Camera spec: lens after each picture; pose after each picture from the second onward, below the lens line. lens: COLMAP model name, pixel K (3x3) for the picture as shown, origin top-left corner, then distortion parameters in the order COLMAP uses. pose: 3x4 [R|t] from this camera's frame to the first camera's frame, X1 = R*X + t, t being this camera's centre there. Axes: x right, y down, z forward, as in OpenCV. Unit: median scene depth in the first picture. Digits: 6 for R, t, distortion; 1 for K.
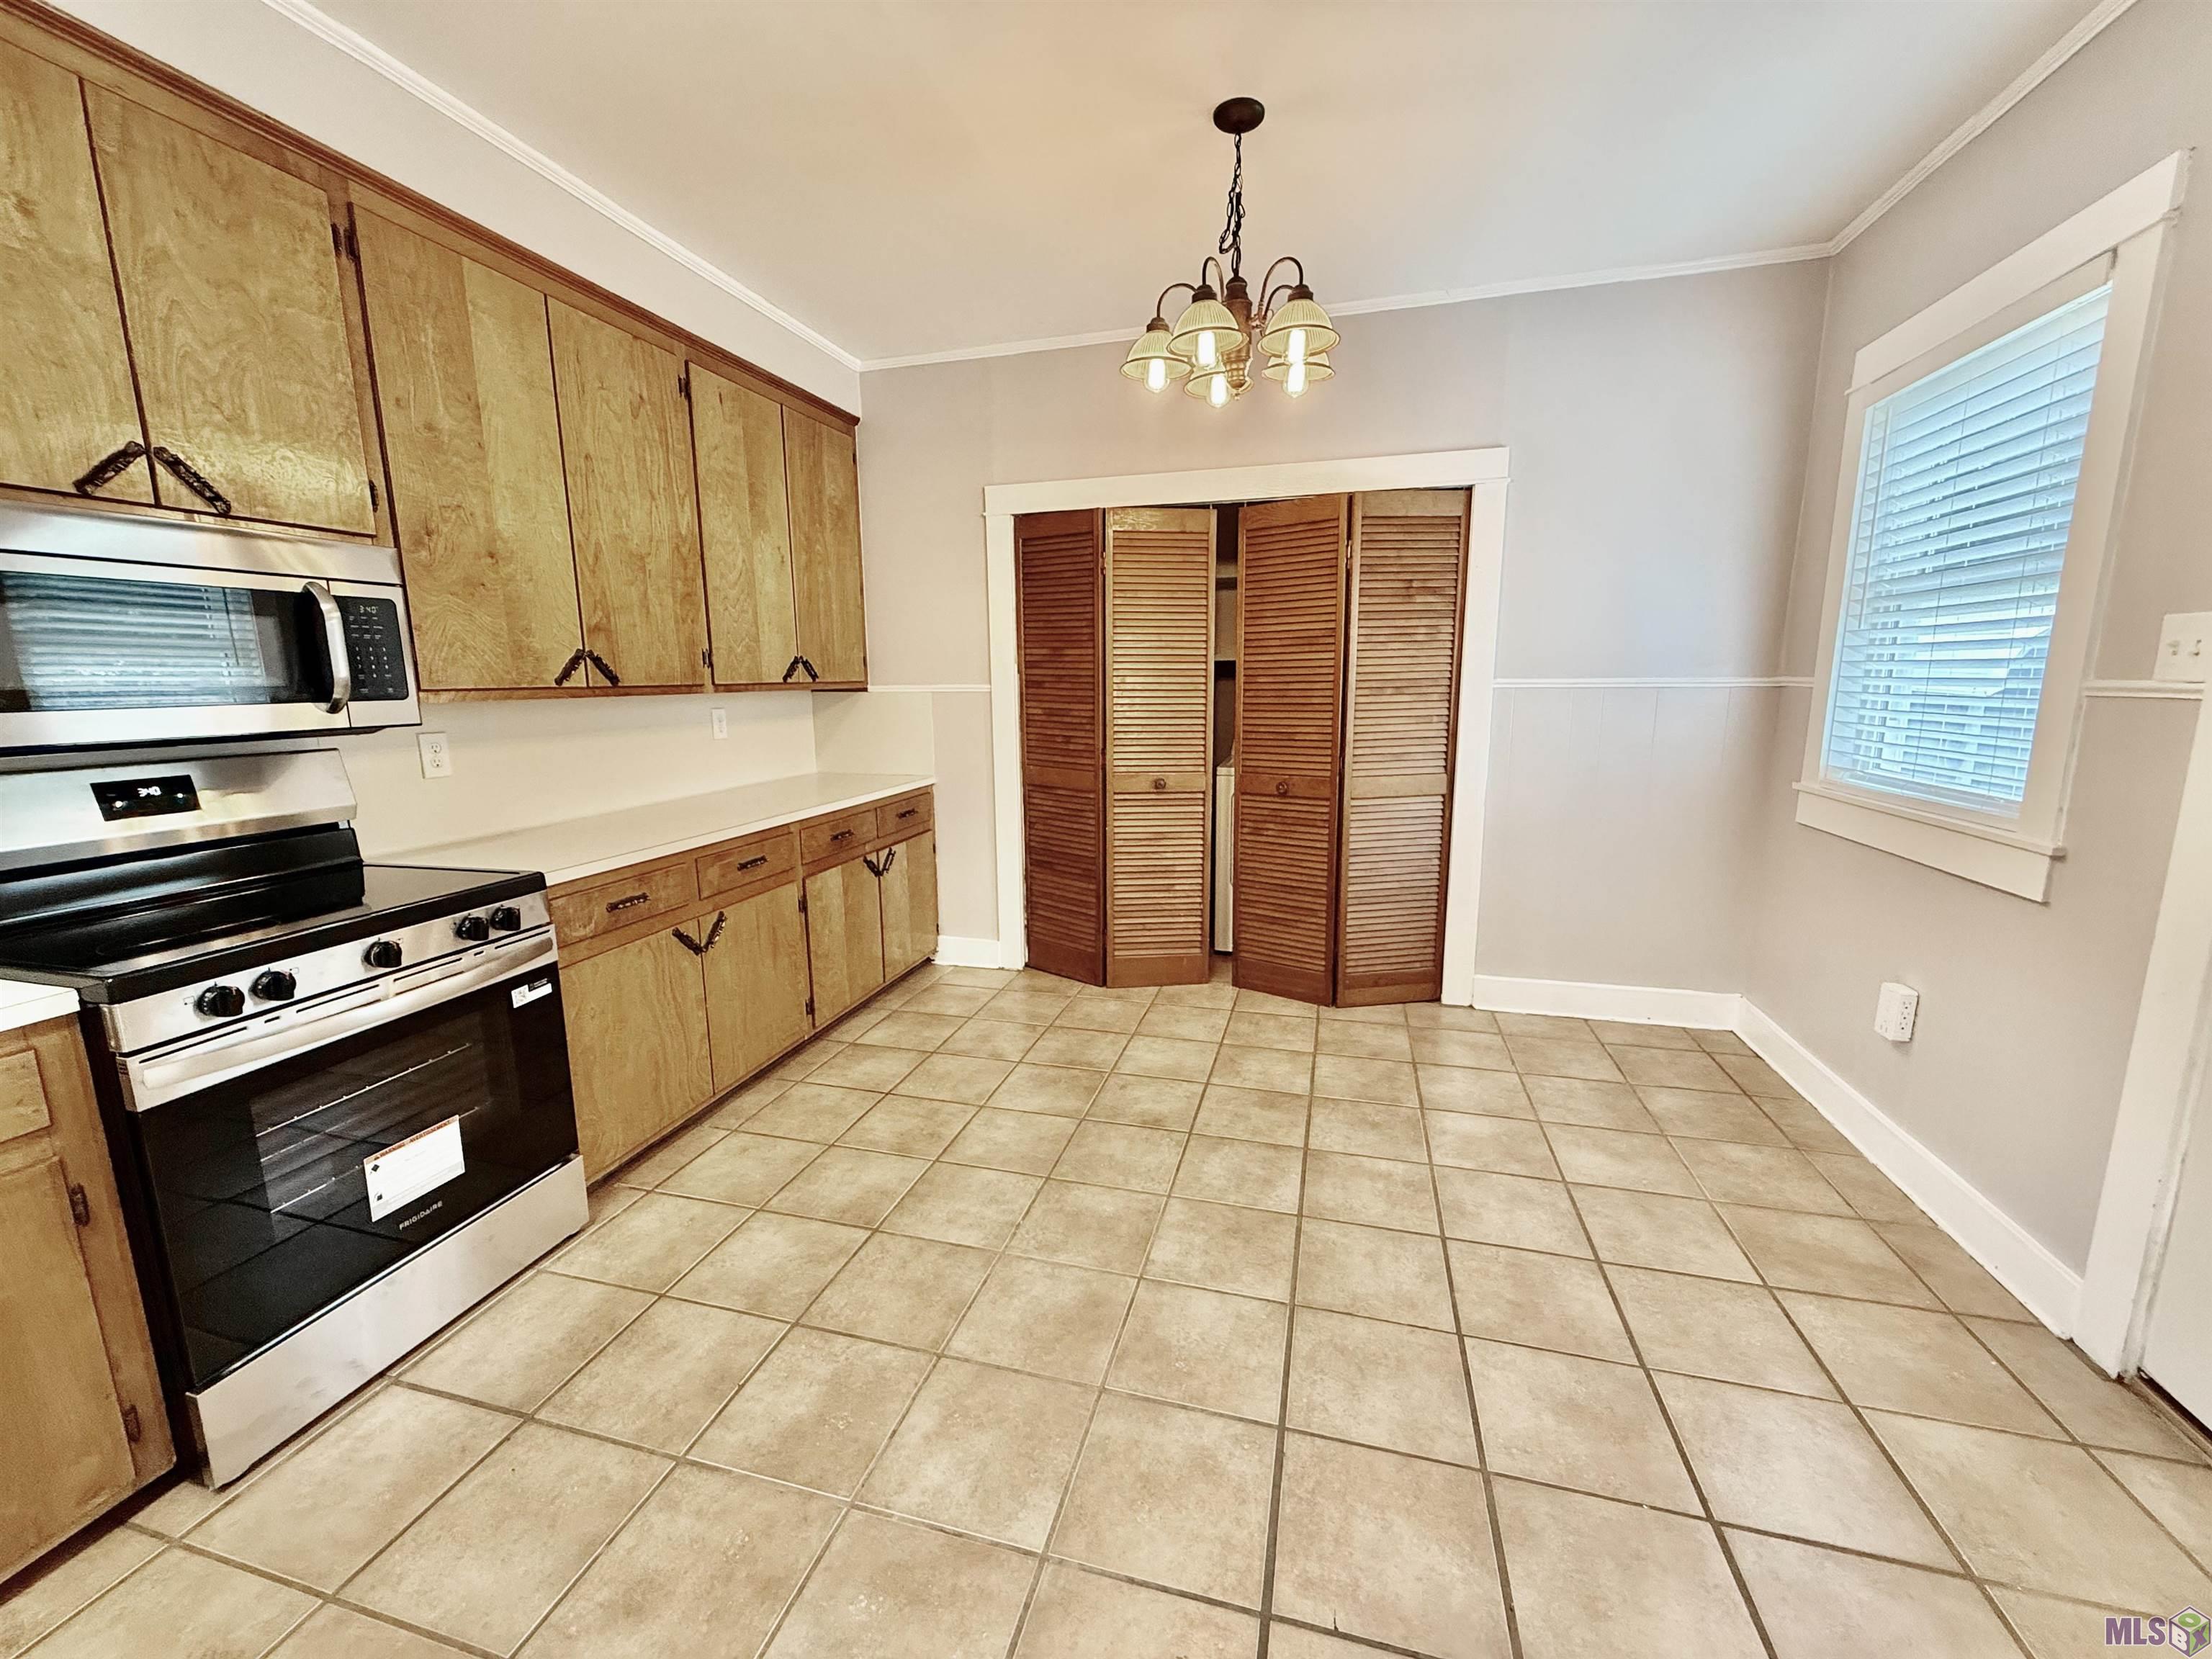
lens RADIAL K [[882.3, 0, 1104.4], [0, 882.3, 826.8], [0, 0, 1]] dist [0.000706, -0.000052]
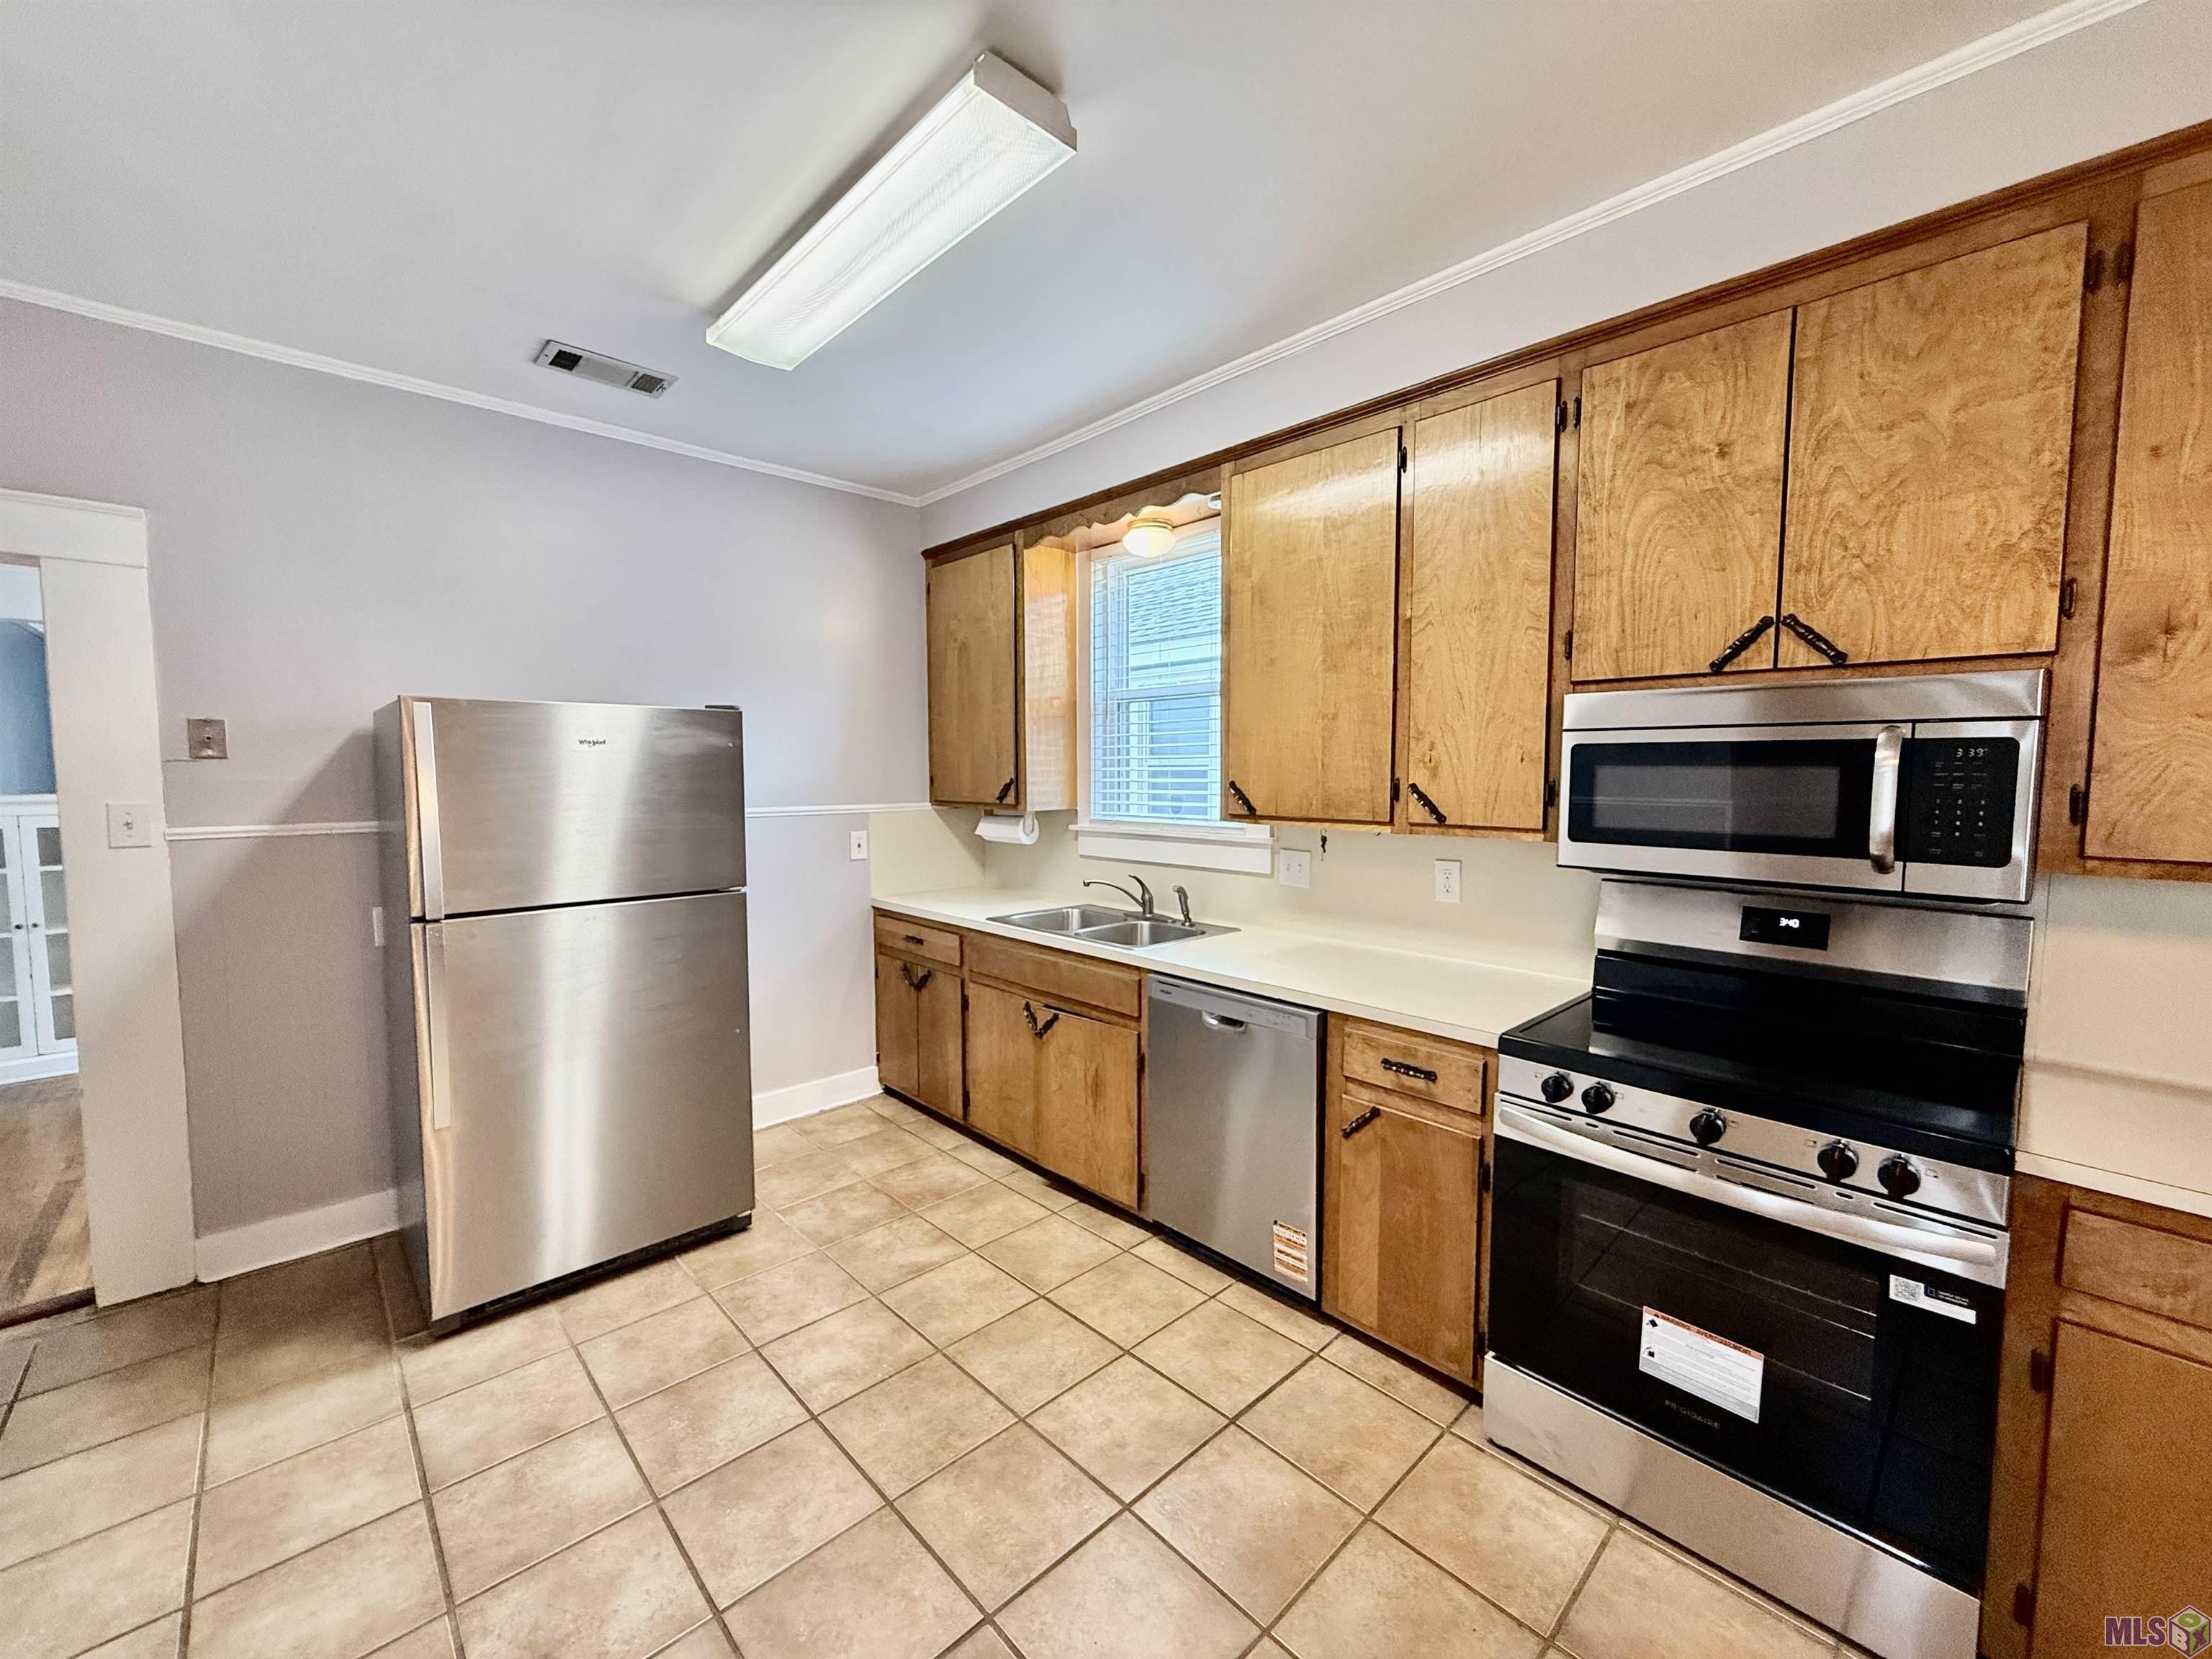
lens RADIAL K [[882.3, 0, 1108.9], [0, 882.3, 832.4], [0, 0, 1]] dist [0.000706, -0.000052]
pose [[-0.519547, 0.077824, -0.850890, 0.275503], [-0.142741, 0.973944, 0.176236, -0.225243], [0.842434, 0.213019, -0.494901, 0.826781]]
